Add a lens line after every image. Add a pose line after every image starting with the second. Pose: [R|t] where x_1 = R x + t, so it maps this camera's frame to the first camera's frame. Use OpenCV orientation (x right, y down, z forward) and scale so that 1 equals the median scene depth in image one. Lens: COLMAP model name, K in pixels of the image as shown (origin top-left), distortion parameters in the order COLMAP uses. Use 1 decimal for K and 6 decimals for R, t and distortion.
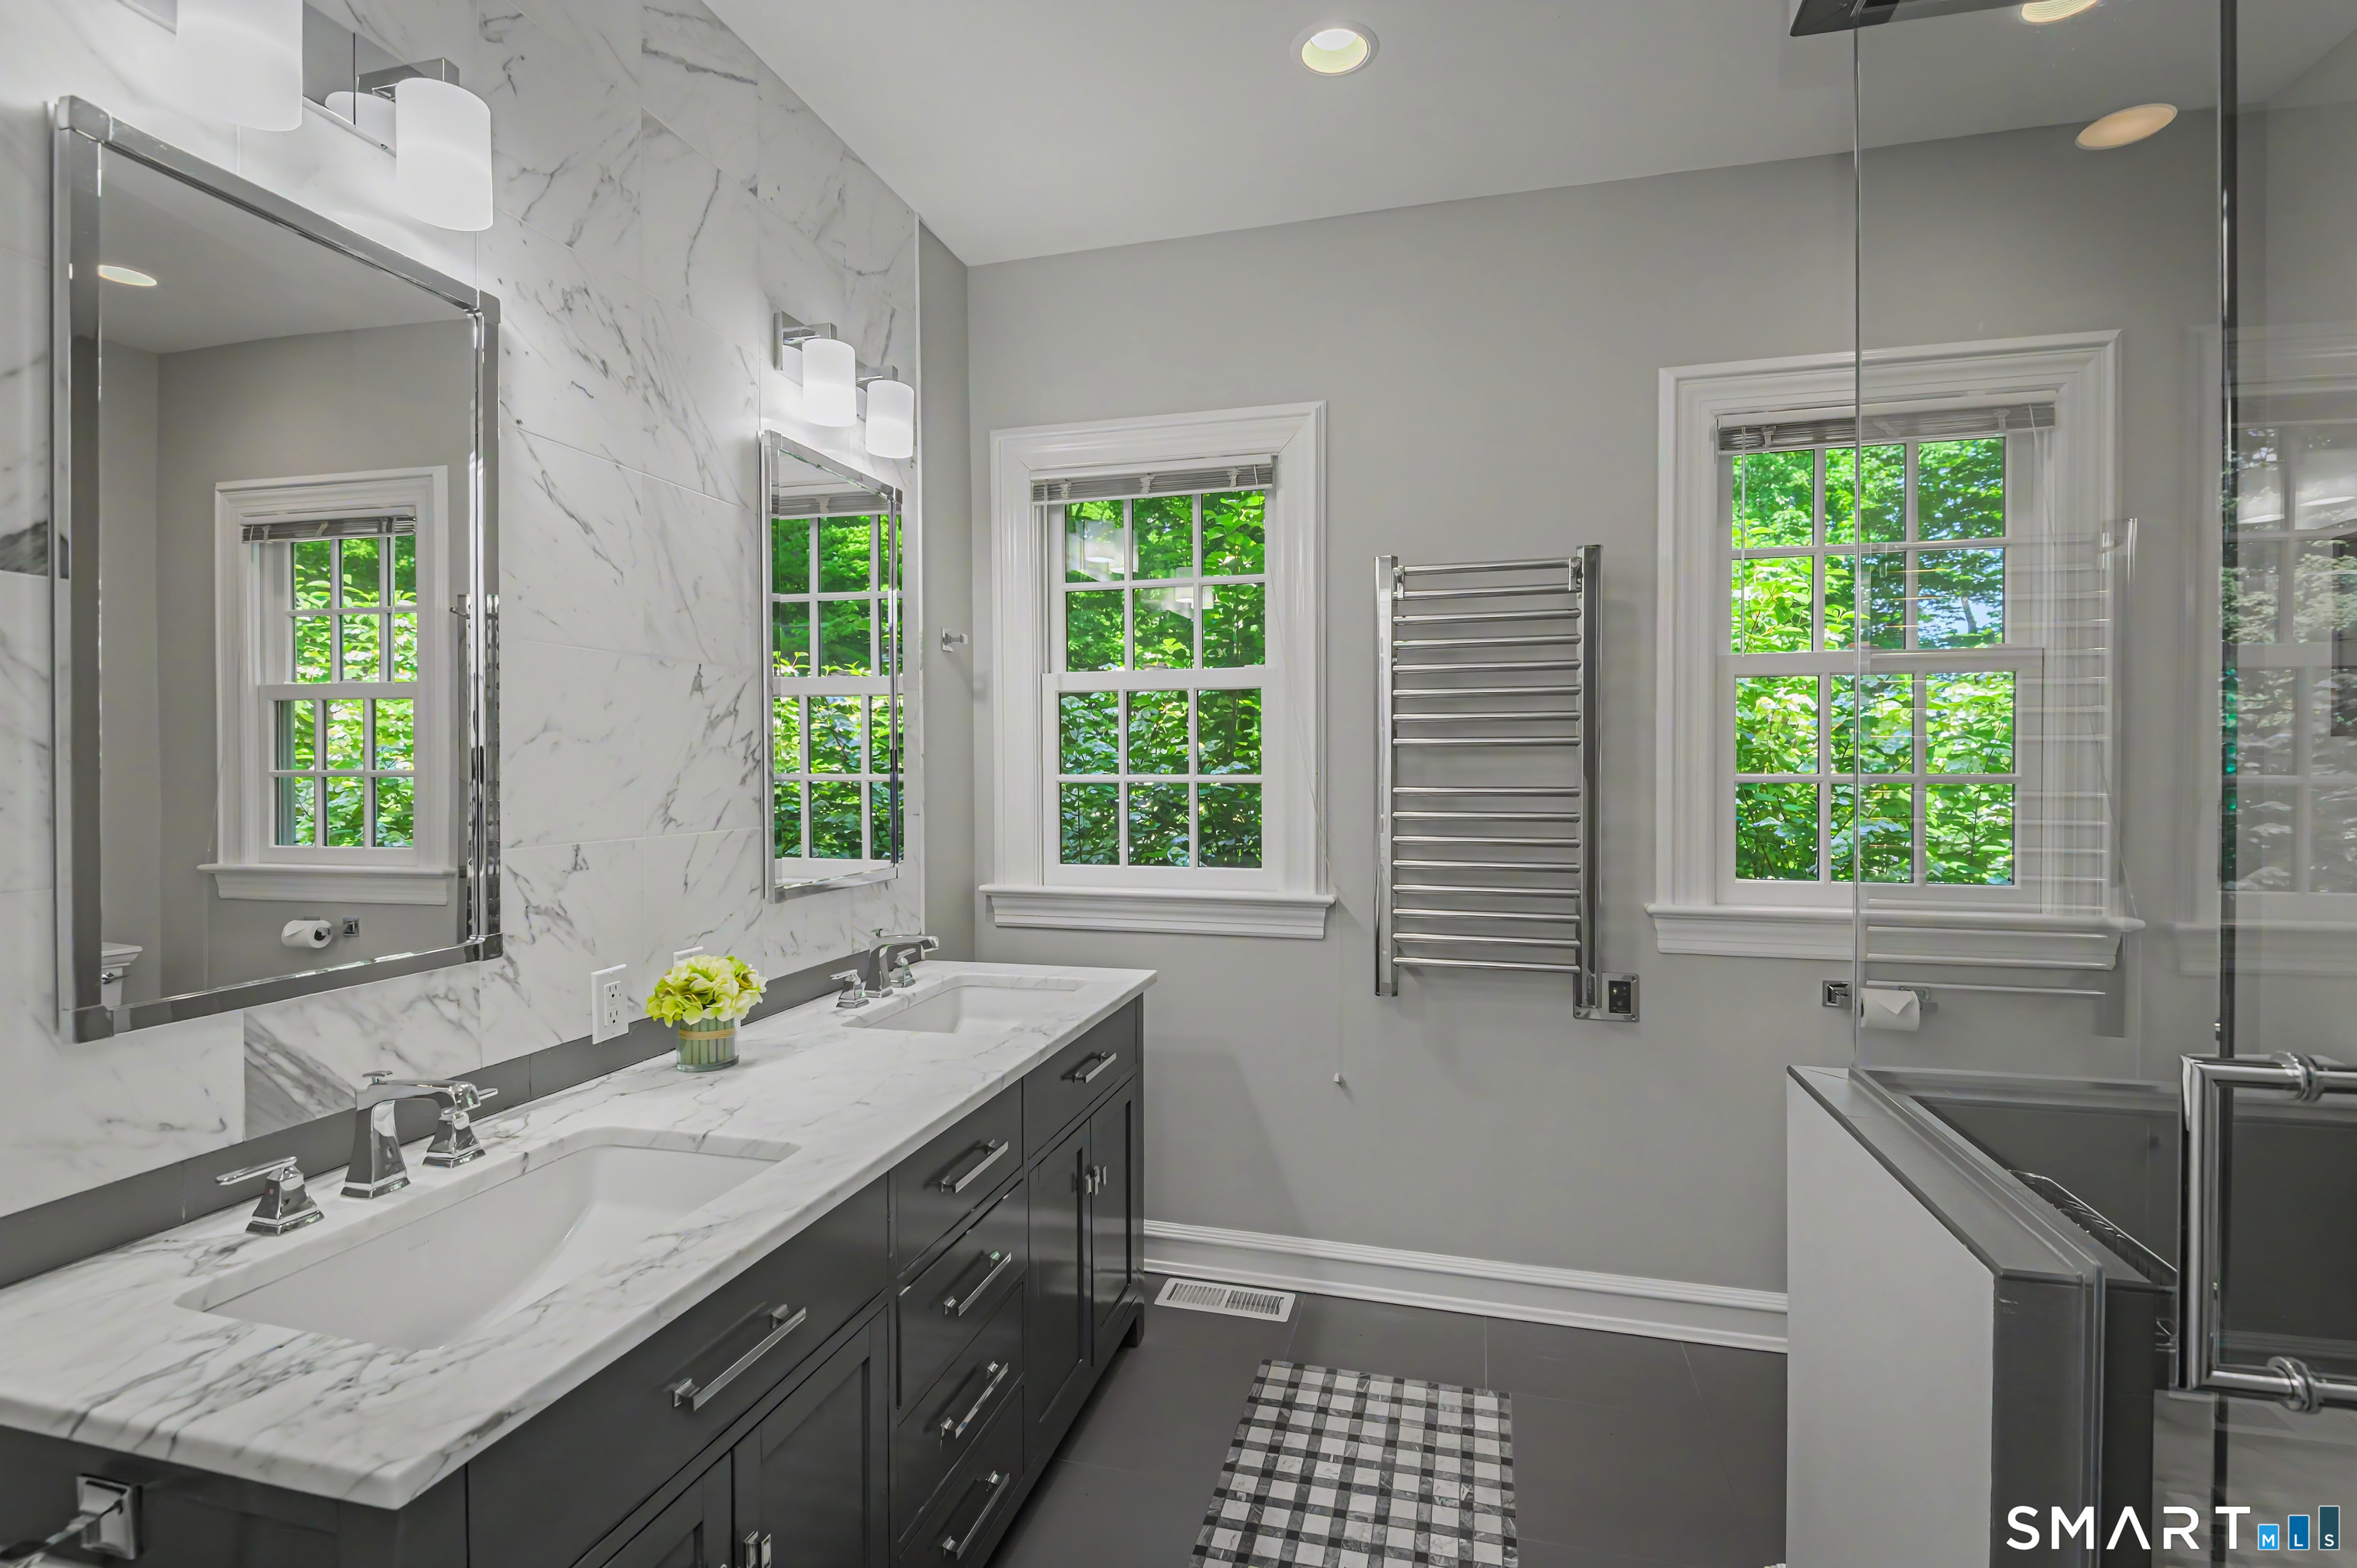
lens RADIAL K [[1096.7, 0, 1187.8], [0, 1096.7, 775.9], [0, 0, 1]] dist [0.002022, -0.009840]
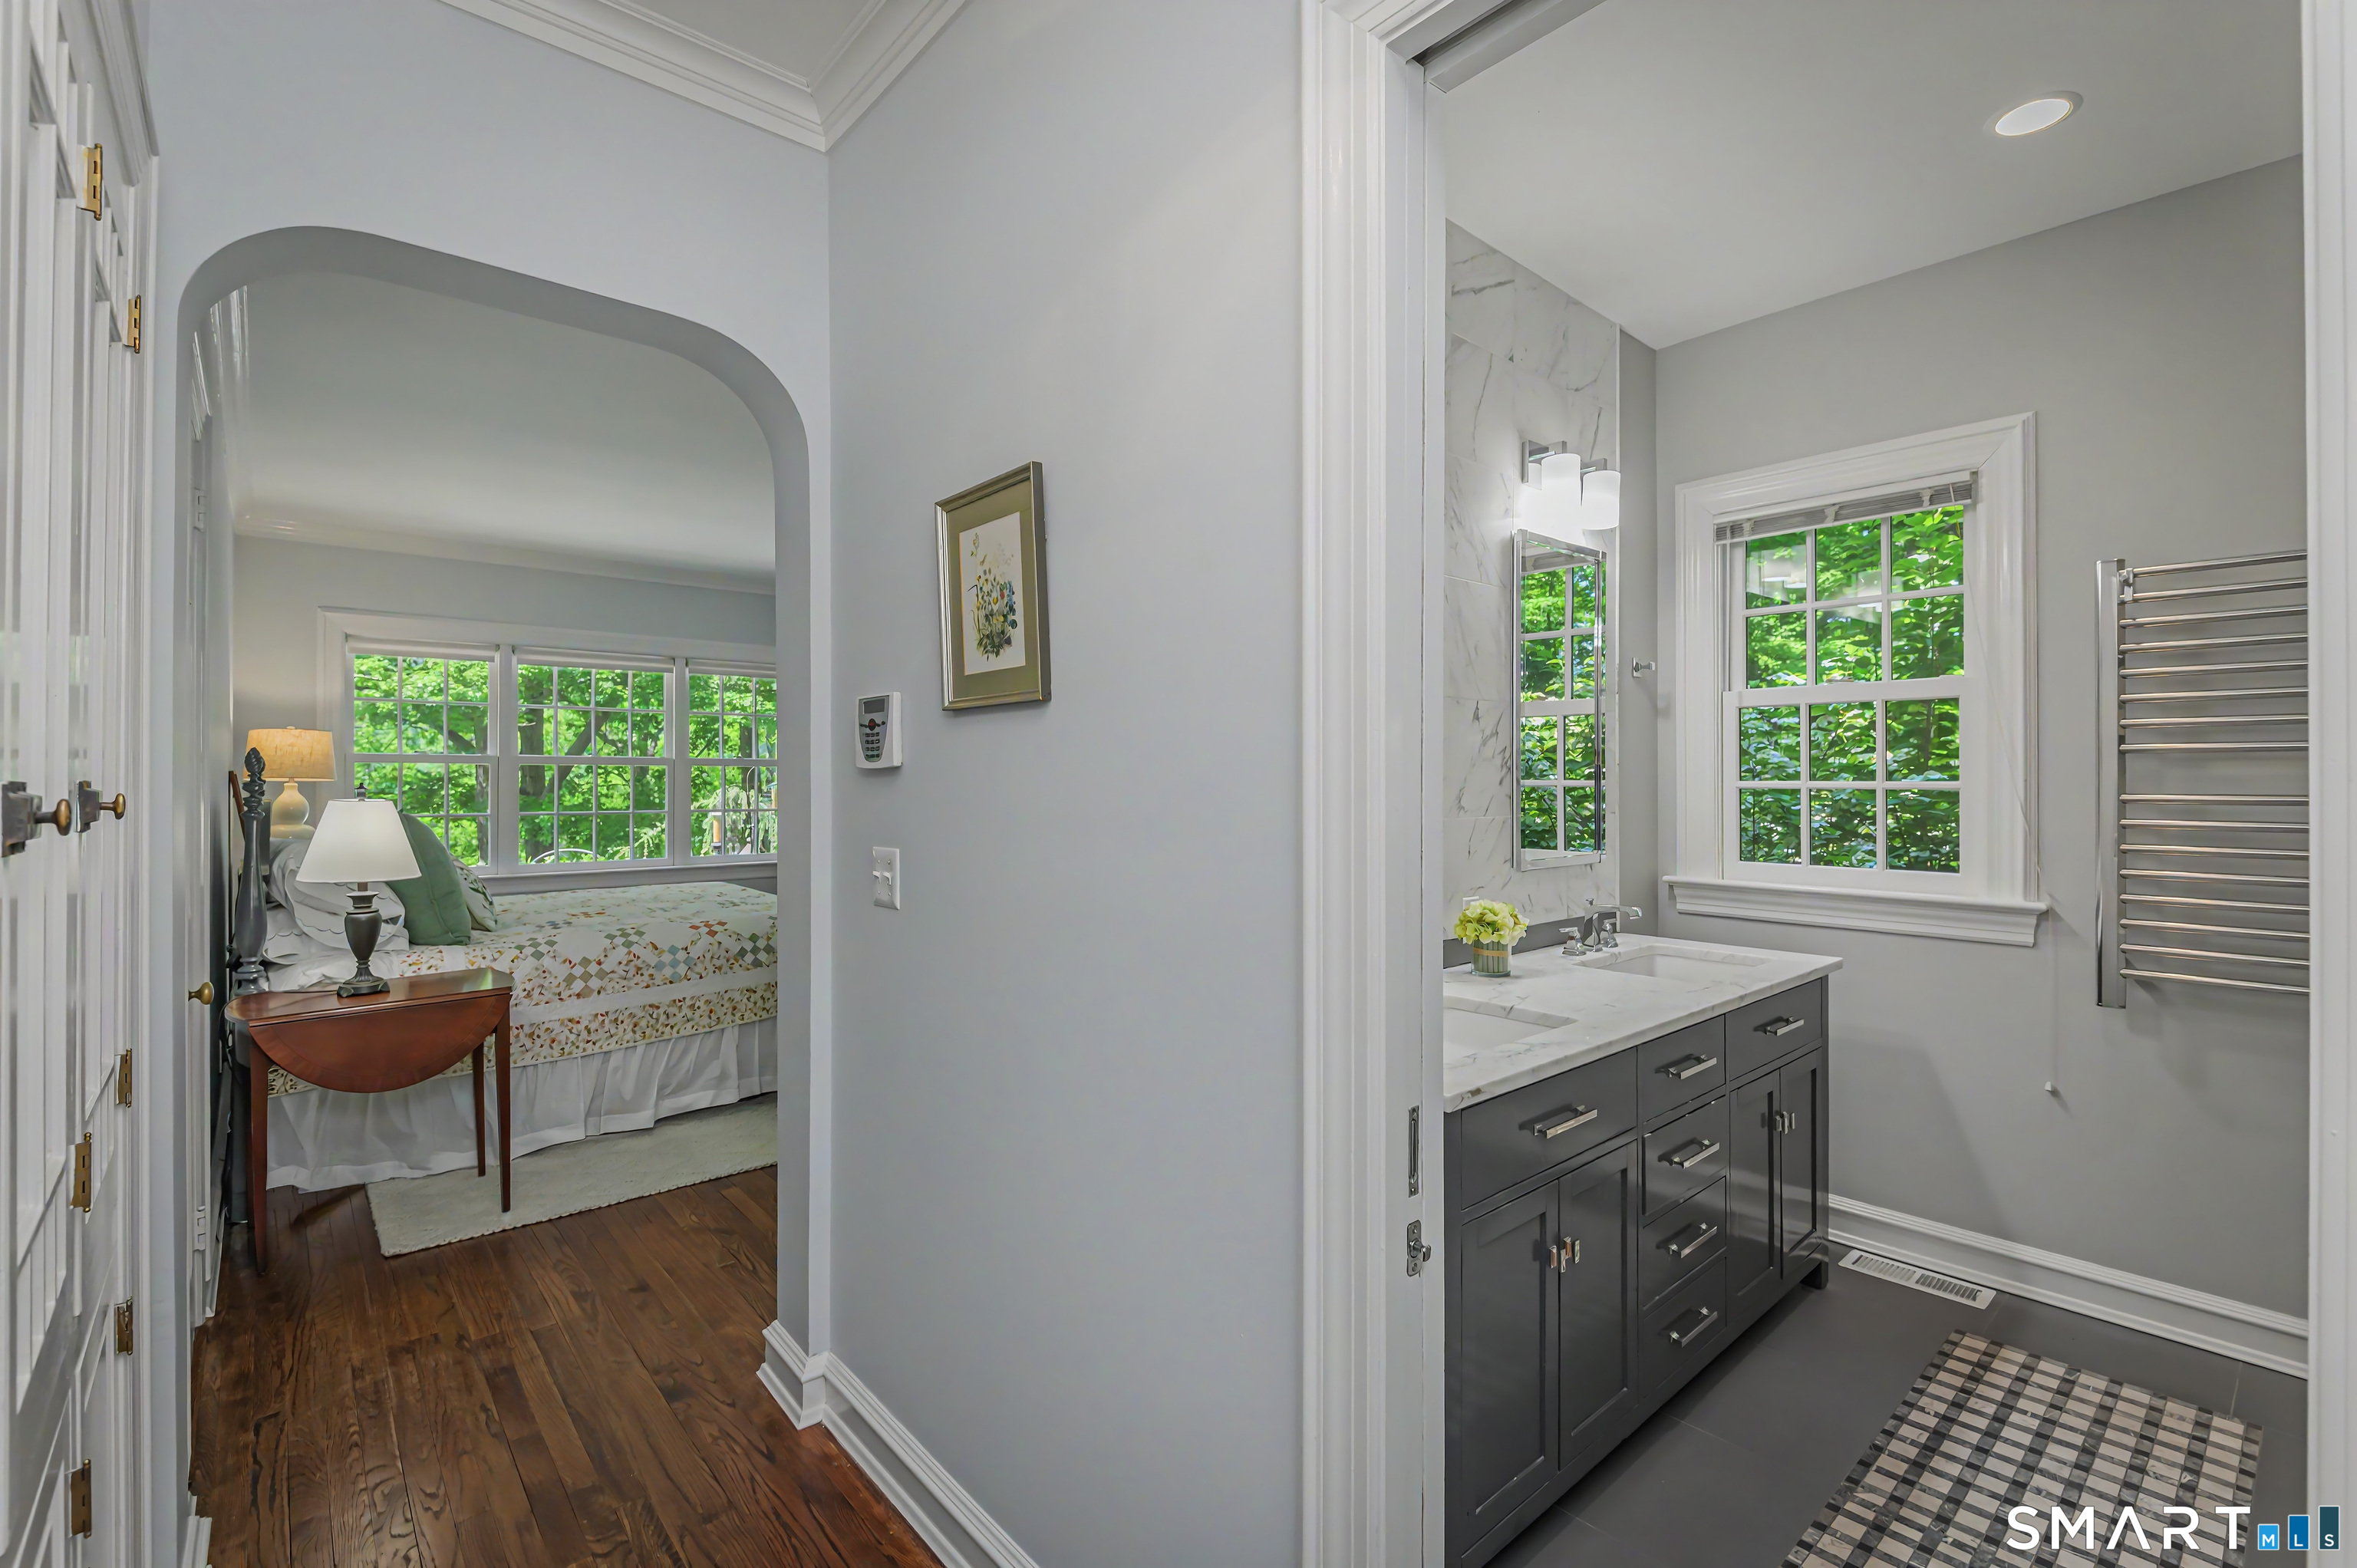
lens RADIAL K [[1096.7, 0, 1187.8], [0, 1096.7, 775.9], [0, 0, 1]] dist [0.002022, -0.009840]
pose [[0.849621, 0.001186, -0.527393, -0.006060], [-0.007105, 0.999932, -0.009197, 0.008885], [0.527346, 0.011561, 0.849572, -0.280121]]
